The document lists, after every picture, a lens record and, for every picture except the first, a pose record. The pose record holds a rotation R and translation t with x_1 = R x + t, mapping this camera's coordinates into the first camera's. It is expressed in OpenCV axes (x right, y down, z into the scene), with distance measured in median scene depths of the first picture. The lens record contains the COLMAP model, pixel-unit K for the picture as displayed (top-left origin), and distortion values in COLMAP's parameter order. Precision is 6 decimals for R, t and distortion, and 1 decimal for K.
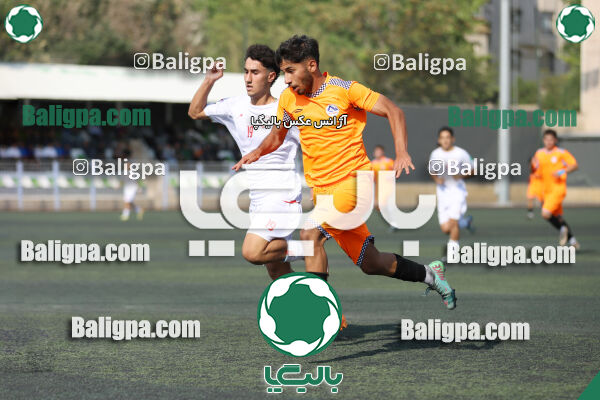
lens RADIAL K [[2178.2, 0, 298.1], [0, 2178.2, 199.8], [0, 0, 1]] dist [-0.317346, 0.000000]
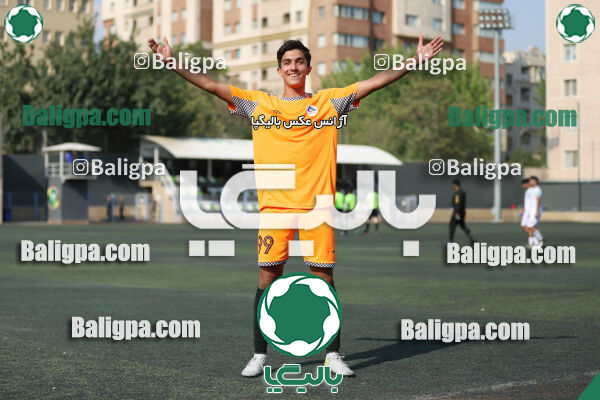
lens RADIAL K [[1227.0, 0, 304.0], [0, 1227.0, 202.4], [0, 0, 1]] dist [0.118809, 0.000000]
pose [[0.998065, 0.007257, -0.061758, 0.037075], [-0.008011, 0.999896, -0.011977, 0.007038], [0.061665, 0.012448, 0.998019, 0.426225]]
